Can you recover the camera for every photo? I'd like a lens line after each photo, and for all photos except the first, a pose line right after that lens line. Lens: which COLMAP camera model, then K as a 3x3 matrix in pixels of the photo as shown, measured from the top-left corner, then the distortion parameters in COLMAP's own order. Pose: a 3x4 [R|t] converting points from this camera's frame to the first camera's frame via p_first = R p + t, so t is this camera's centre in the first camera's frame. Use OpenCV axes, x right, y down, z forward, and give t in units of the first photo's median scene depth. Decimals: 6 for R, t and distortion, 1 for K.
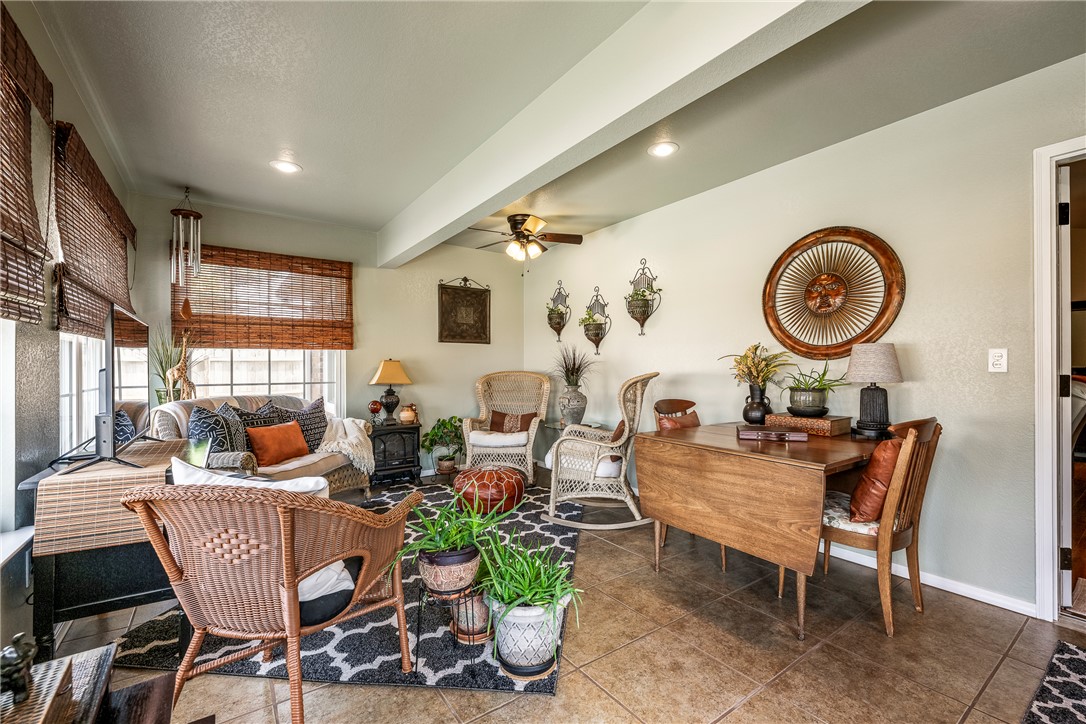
lens RADIAL K [[460.2, 0, 543.3], [0, 460.2, 363.2], [0, 0, 1]] dist [-0.003337, -0.000971]
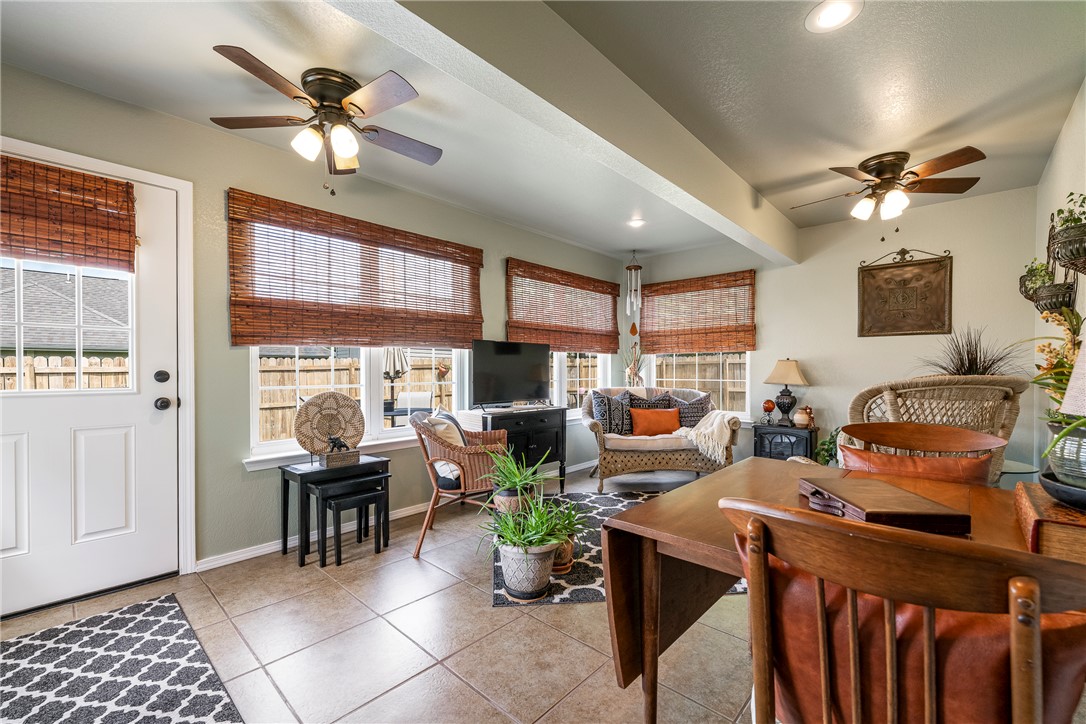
lens RADIAL K [[460.2, 0, 543.4], [0, 460.2, 363.1], [0, 0, 1]] dist [-0.003337, -0.000971]
pose [[0.210484, -0.010443, -0.977541, 0.525030], [0.010290, 0.999911, -0.008466, 0.003847], [0.977543, -0.008277, 0.210573, 0.293000]]
